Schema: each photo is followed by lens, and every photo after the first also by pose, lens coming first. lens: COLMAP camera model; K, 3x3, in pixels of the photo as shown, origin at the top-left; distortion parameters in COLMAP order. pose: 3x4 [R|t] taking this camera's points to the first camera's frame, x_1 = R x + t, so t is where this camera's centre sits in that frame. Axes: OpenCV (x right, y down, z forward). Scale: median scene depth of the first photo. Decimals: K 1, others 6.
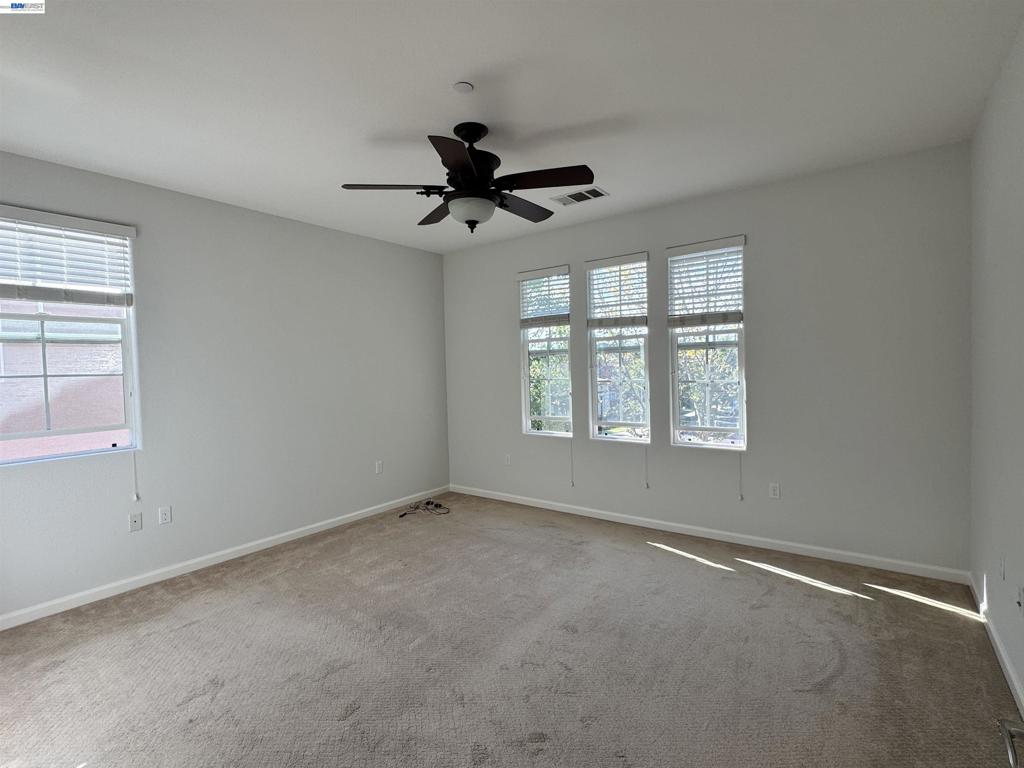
lens RADIAL K [[494.8, 0, 512.0], [0, 494.8, 384.0], [0, 0, 1]] dist [0.001359, -0.000002]
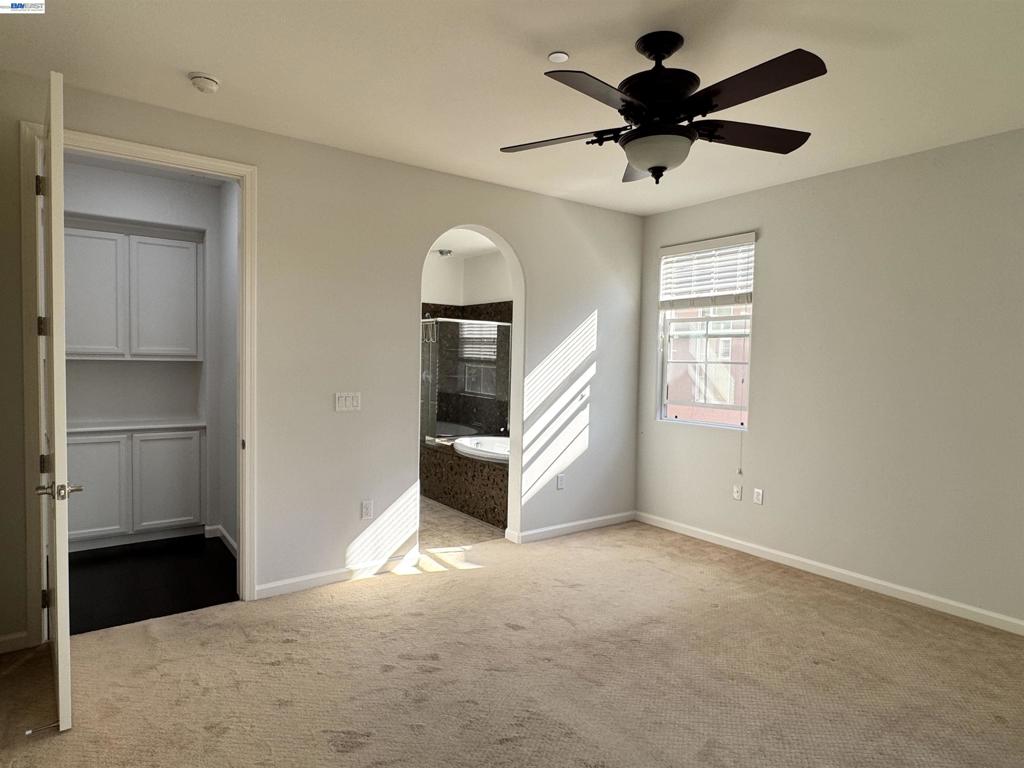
lens RADIAL K [[597.2, 0, 512.0], [0, 597.2, 384.0], [0, 0, 1]] dist [-0.000771, 0.000427]
pose [[-0.277960, 0.067517, -0.958217, 0.757216], [-0.042552, 0.995682, 0.082500, -0.068925], [0.959650, 0.063705, -0.273886, 0.933281]]
